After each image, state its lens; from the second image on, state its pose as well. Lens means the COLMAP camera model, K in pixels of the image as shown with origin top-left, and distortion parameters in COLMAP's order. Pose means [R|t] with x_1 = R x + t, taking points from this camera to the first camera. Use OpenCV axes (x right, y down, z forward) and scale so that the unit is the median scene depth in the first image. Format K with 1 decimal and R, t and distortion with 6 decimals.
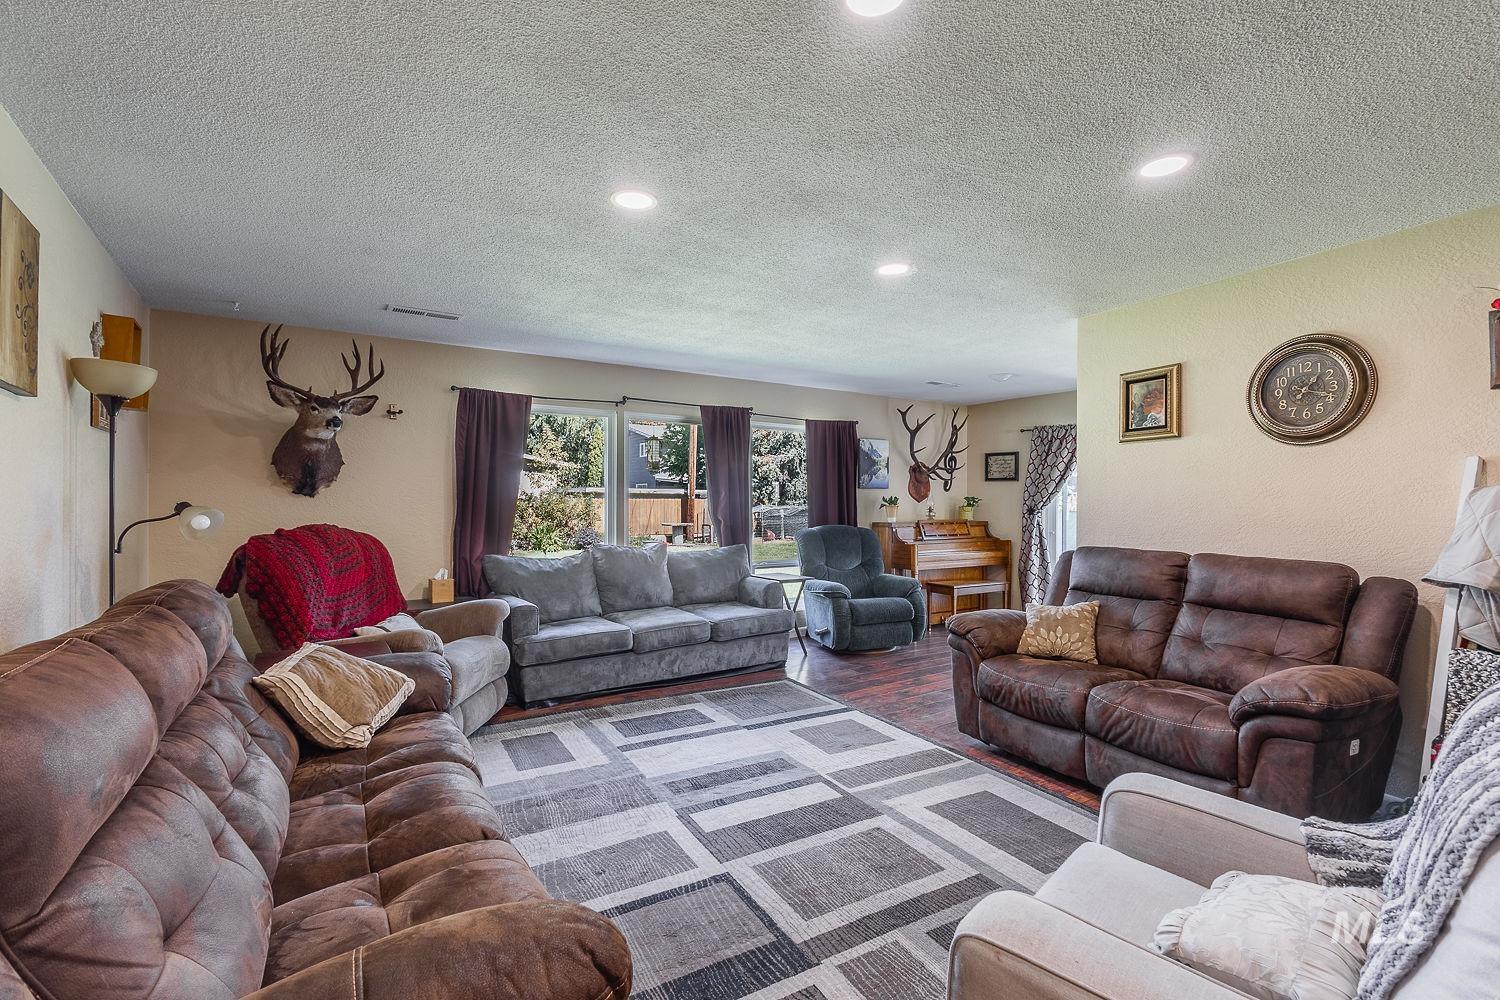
lens RADIAL K [[688.7, 0, 750.0], [0, 688.7, 500.0], [0, 0, 1]] dist [0.005359, -0.000552]
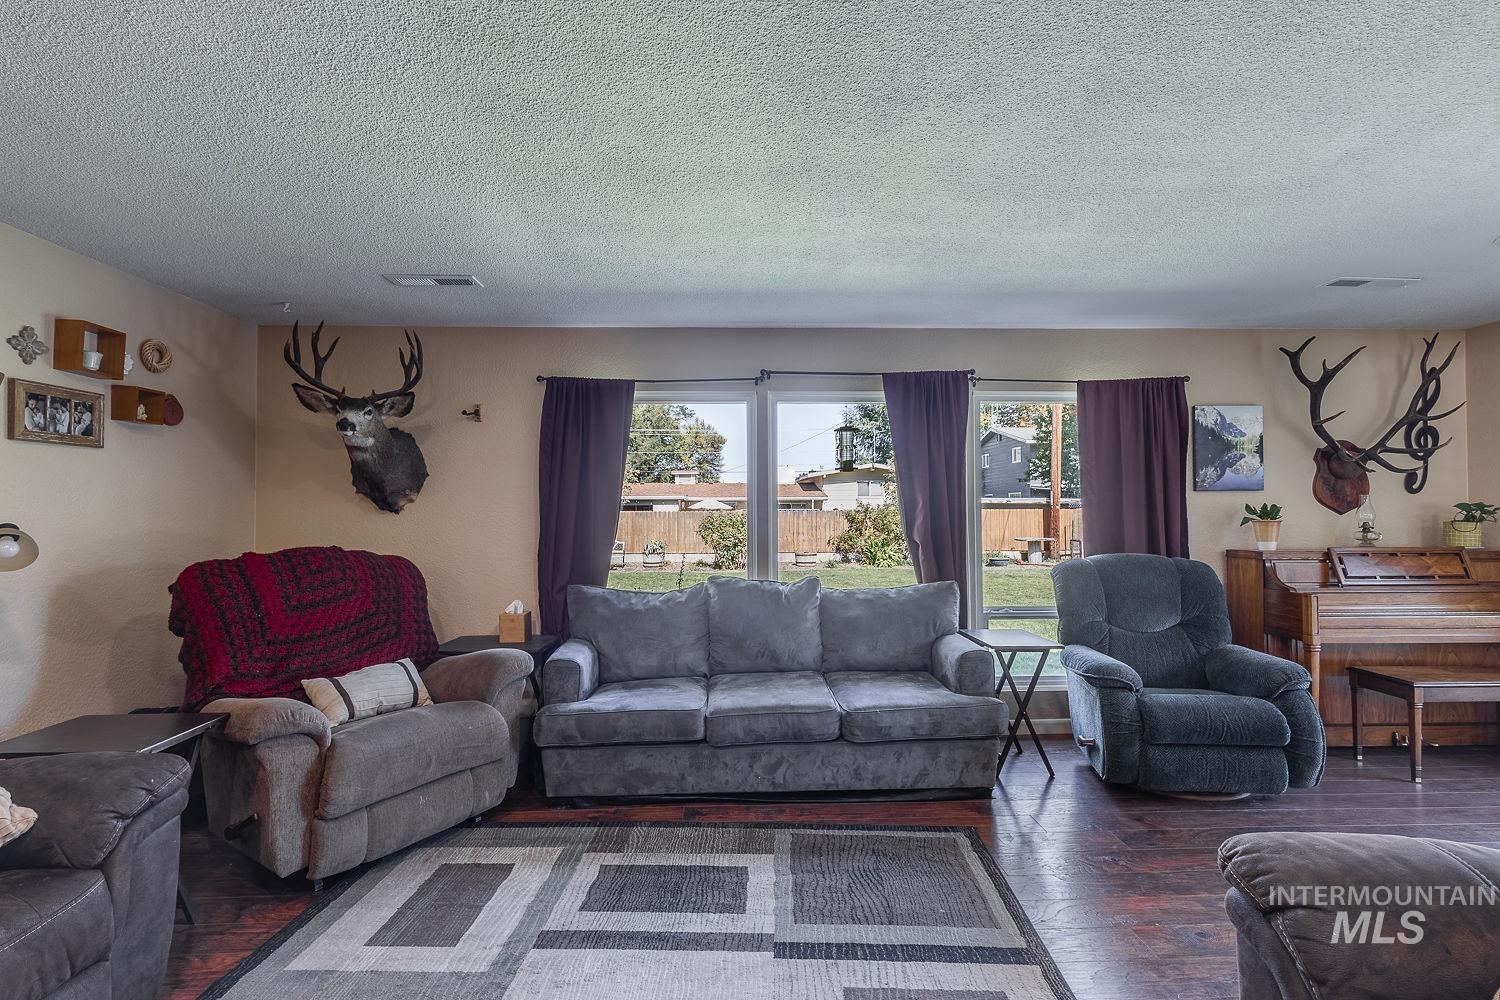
lens RADIAL K [[689.7, 0, 750.0], [0, 689.7, 500.0], [0, 0, 1]] dist [0.011266, 0.000167]
pose [[0.850742, -0.015603, -0.525351, 0.169972], [0.007200, 0.999811, -0.018035, -0.001524], [0.525534, 0.011561, 0.850694, 0.350526]]
